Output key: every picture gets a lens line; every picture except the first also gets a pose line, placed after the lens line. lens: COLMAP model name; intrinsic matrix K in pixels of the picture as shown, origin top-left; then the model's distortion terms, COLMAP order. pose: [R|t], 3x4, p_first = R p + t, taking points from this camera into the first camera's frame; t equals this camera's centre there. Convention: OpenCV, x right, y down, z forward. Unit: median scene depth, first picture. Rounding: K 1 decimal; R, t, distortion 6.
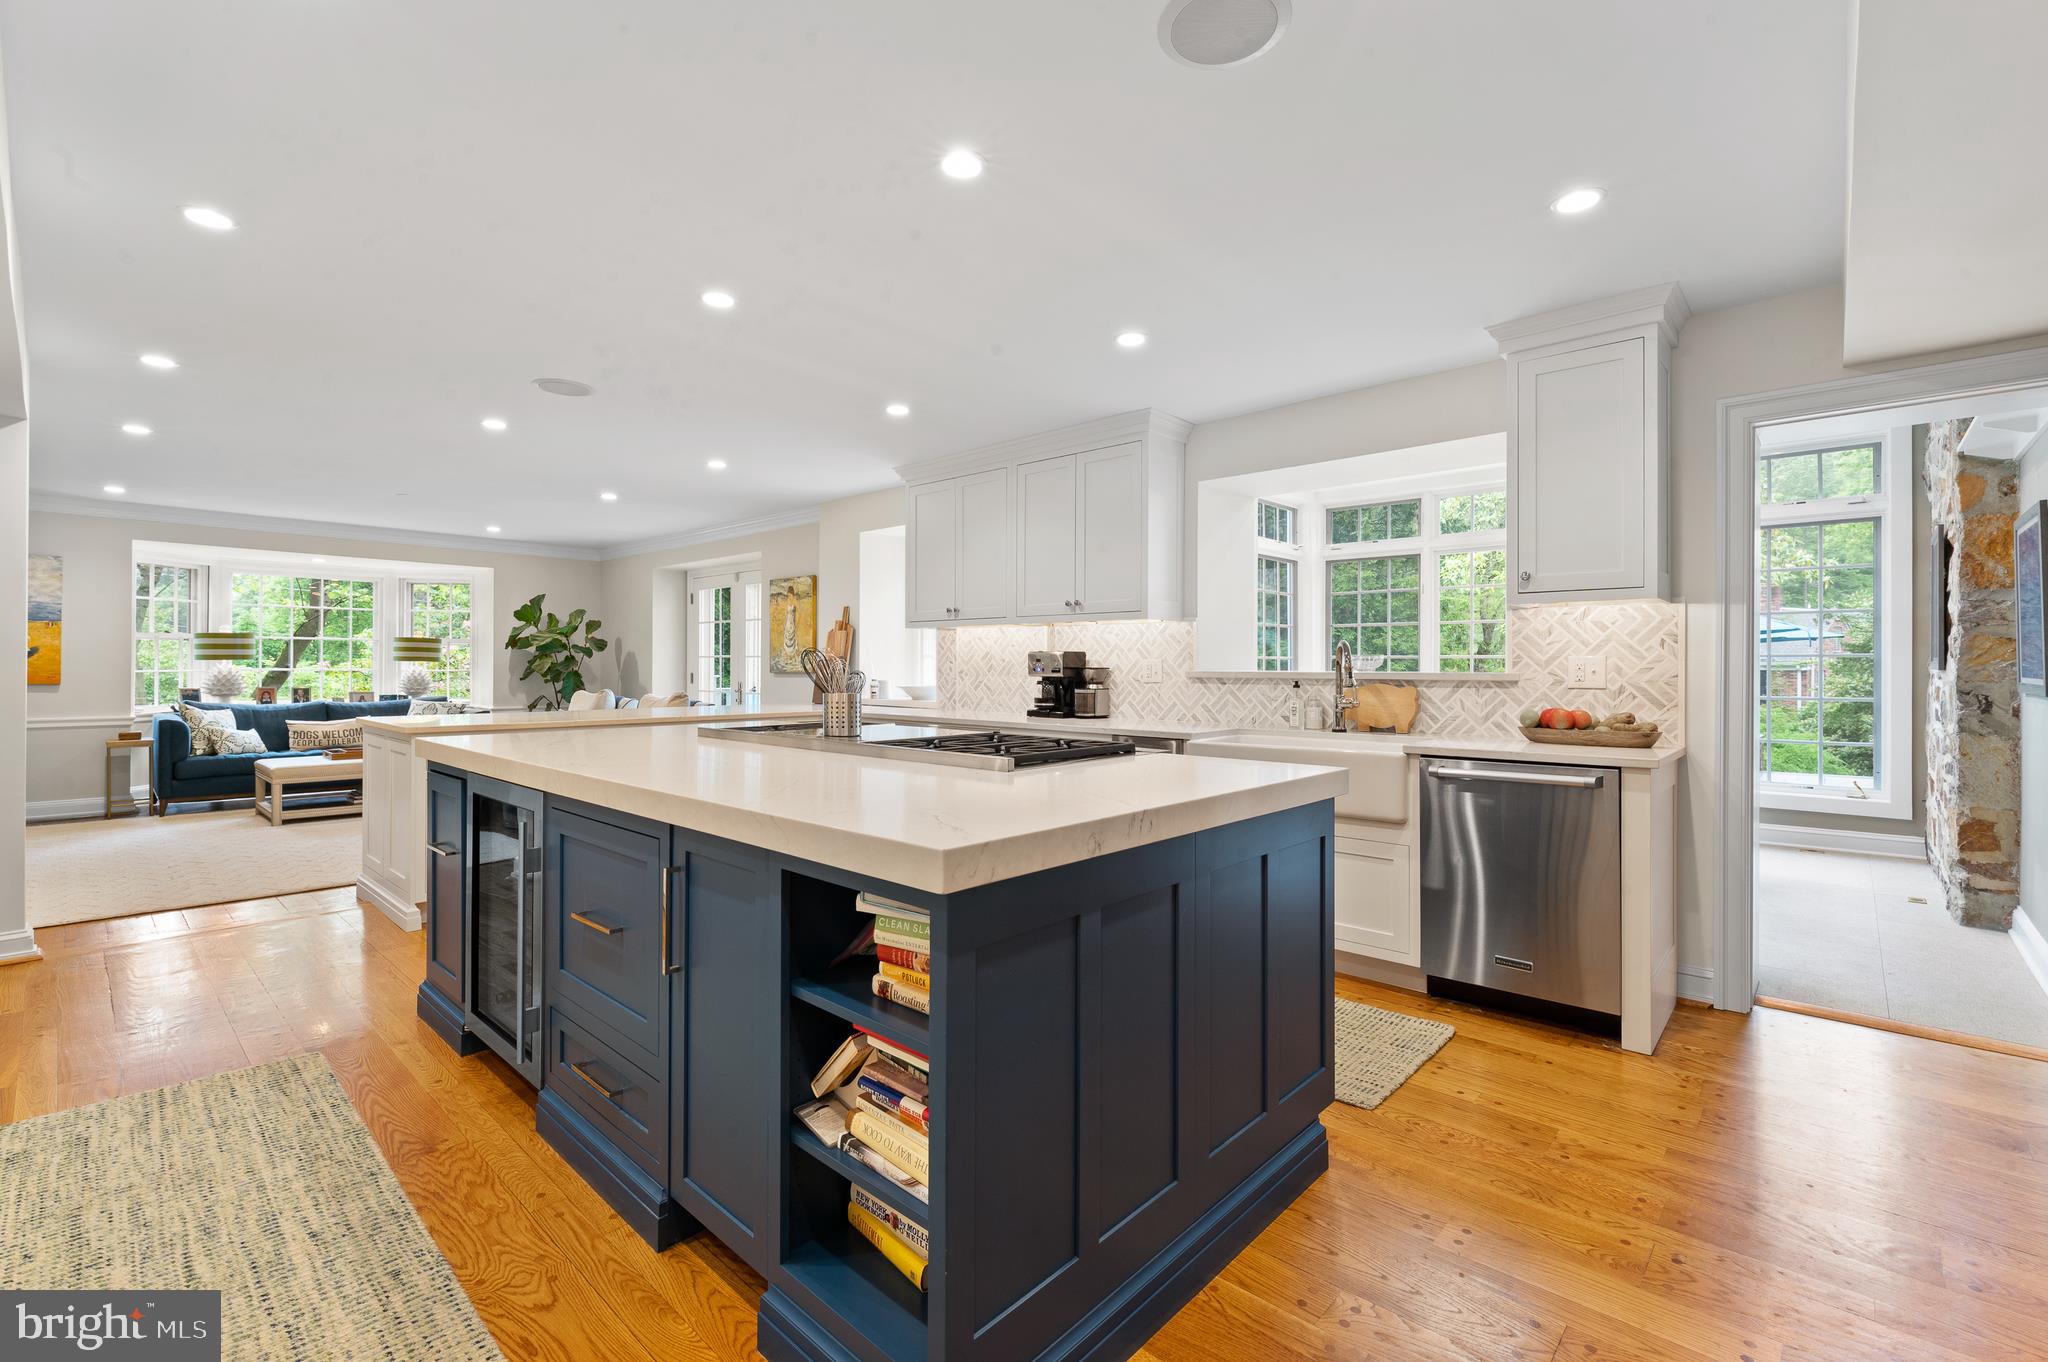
lens RADIAL K [[894.0, 0, 1032.0], [0, 894.0, 657.3], [0, 0, 1]] dist [0.003145, 0.000473]
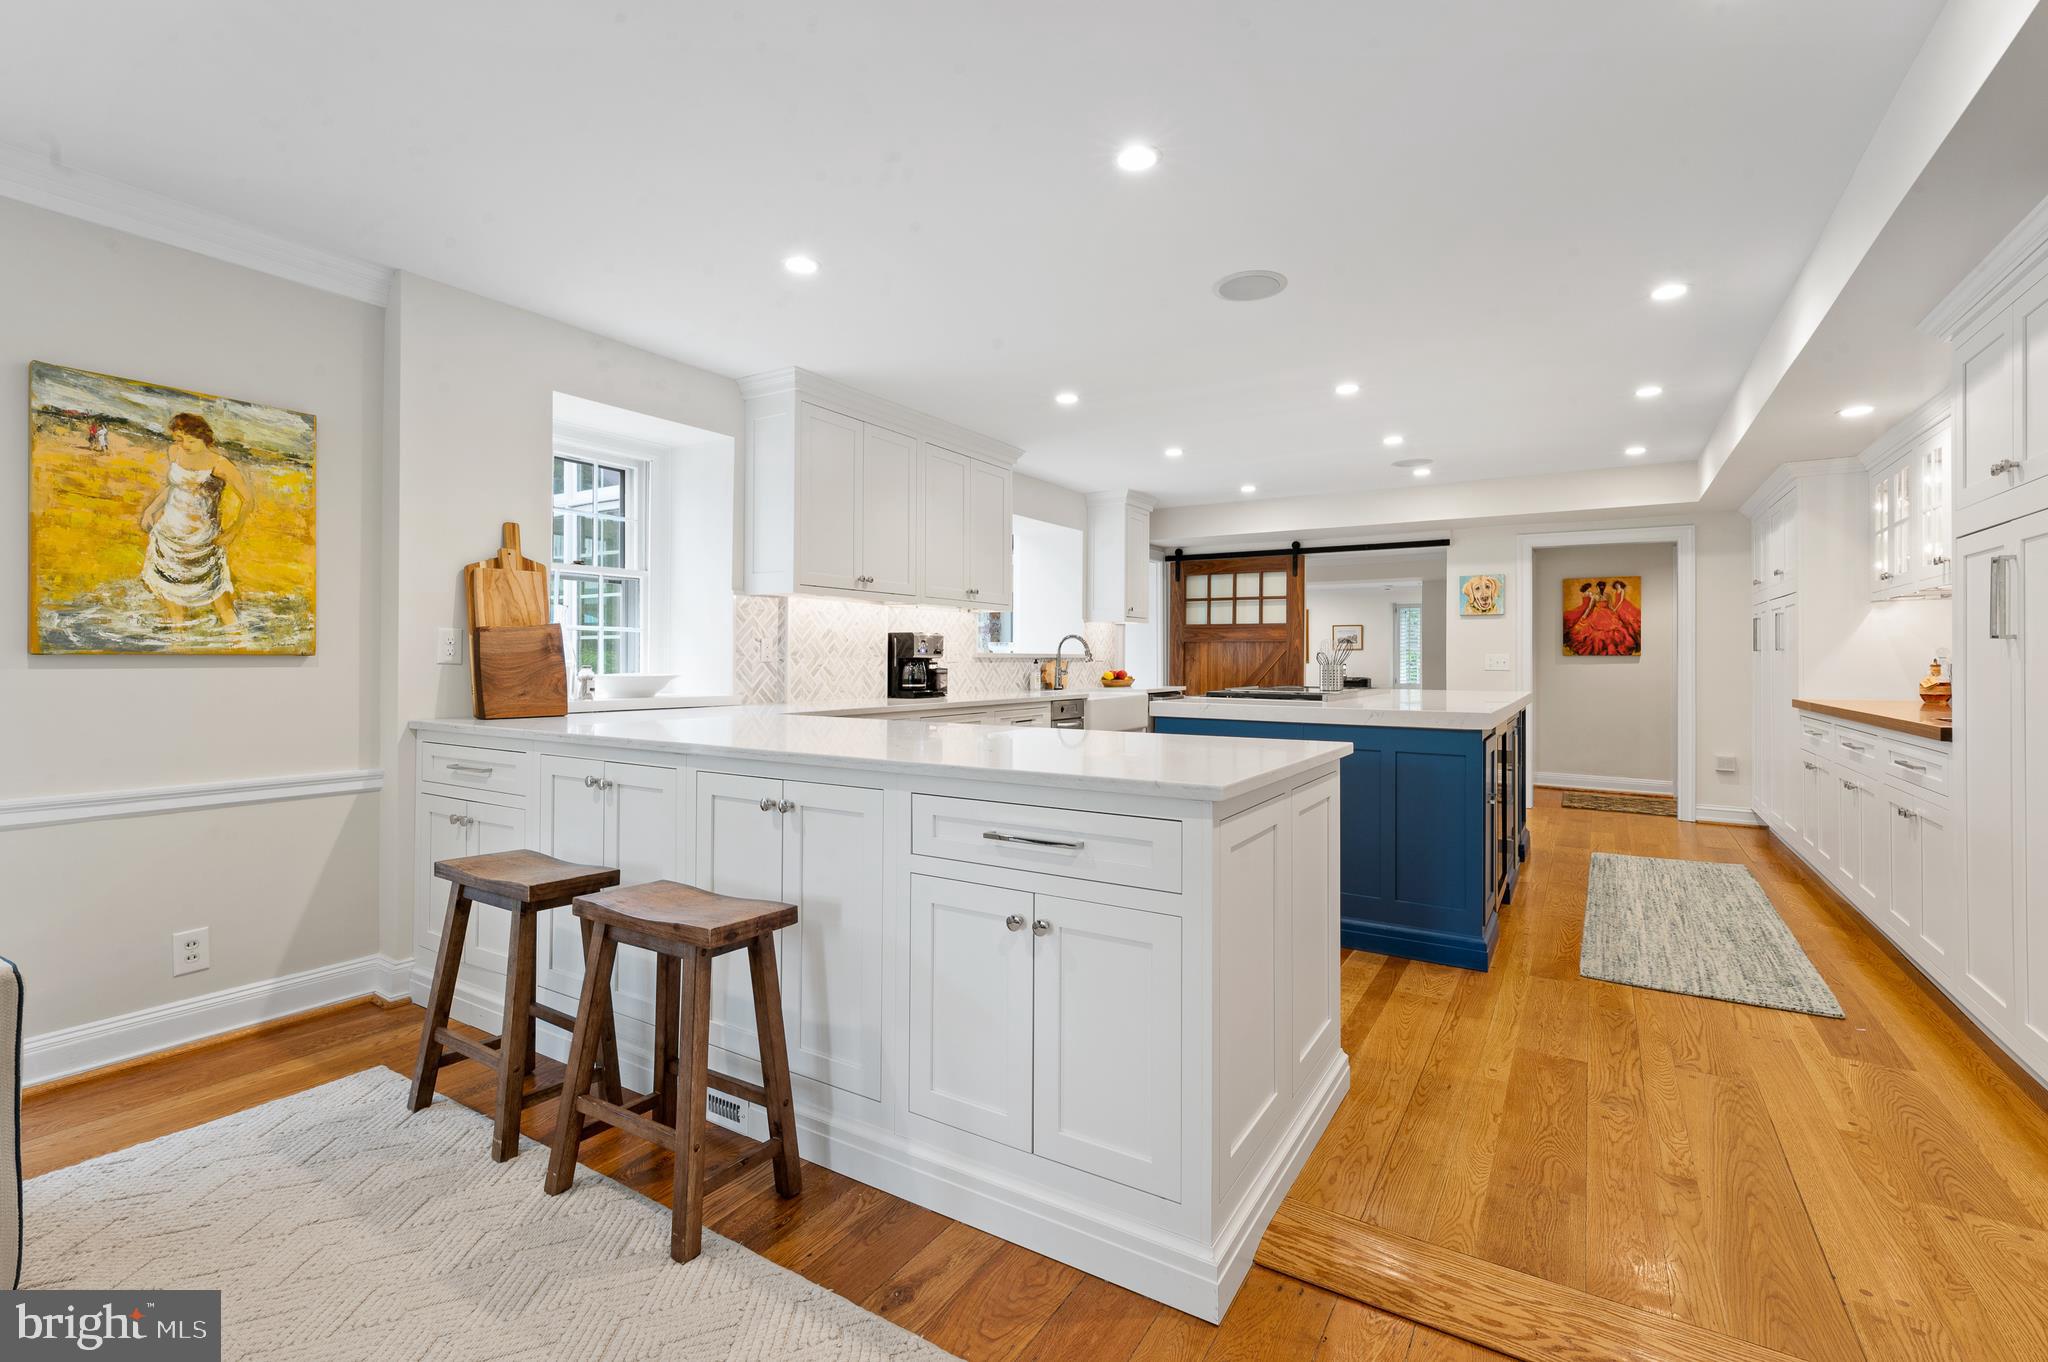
lens RADIAL K [[894.0, 0, 1032.0], [0, 894.0, 657.3], [0, 0, 1]] dist [0.003145, 0.000473]
pose [[-0.182074, -0.002031, 0.983283, -1.105731], [-0.014254, 0.999898, -0.000574, 0.022137], [-0.983181, -0.014120, -0.182085, 1.172562]]
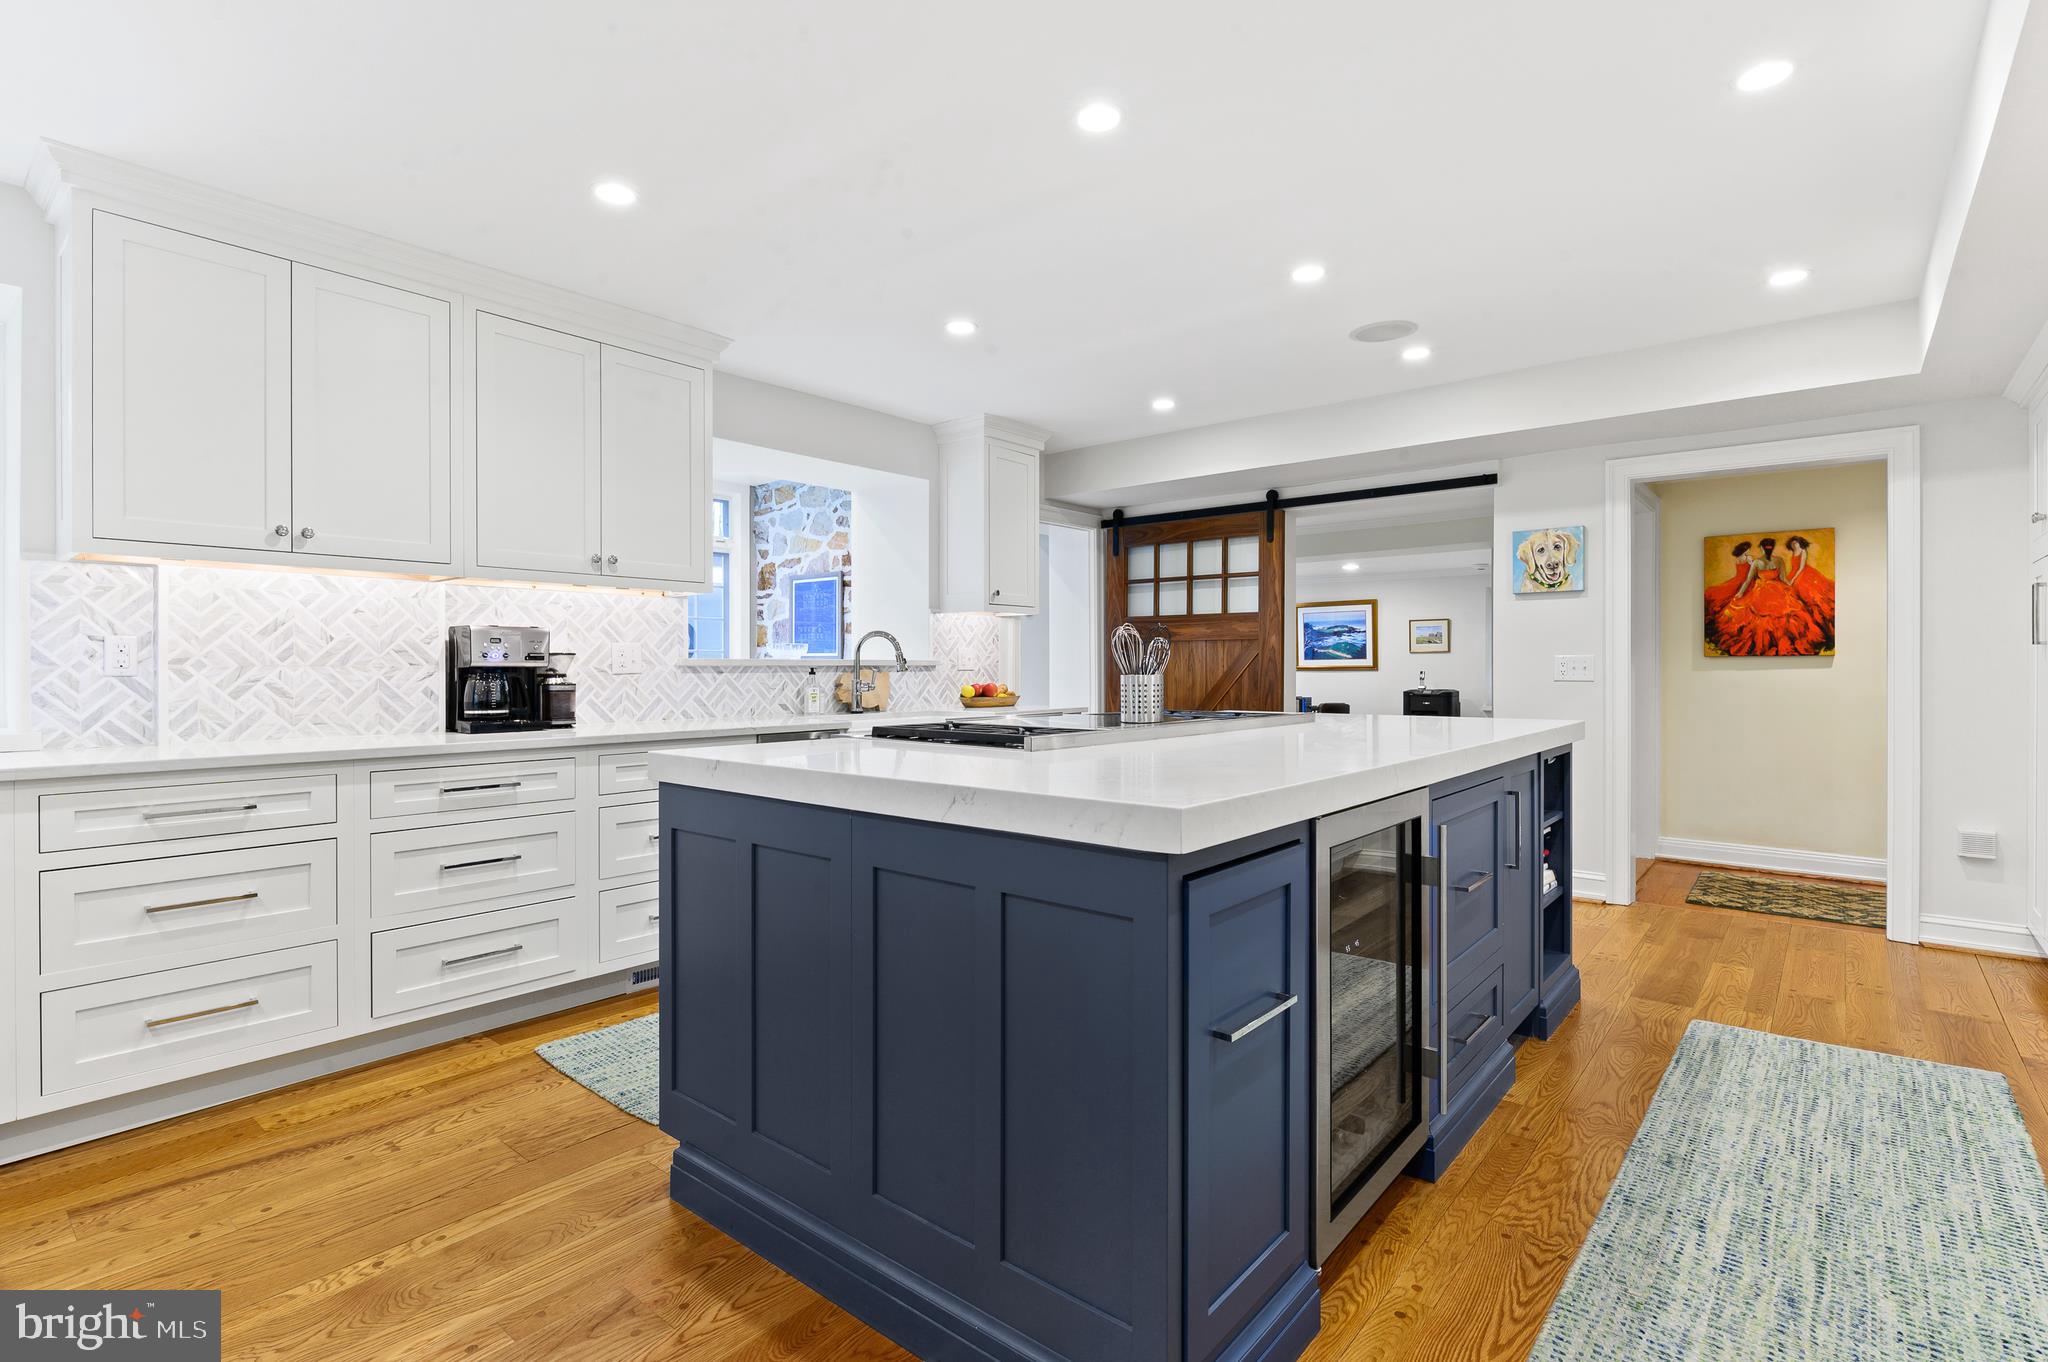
lens RADIAL K [[964.2, 0, 1028.3], [0, 964.2, 677.4], [0, 0, 1]] dist [-0.003120, -0.001433]
pose [[-0.044466, -0.012456, 0.998933, -0.739813], [-0.007324, 0.999899, 0.012142, 0.020151], [-0.998984, -0.006776, -0.044553, 0.732162]]
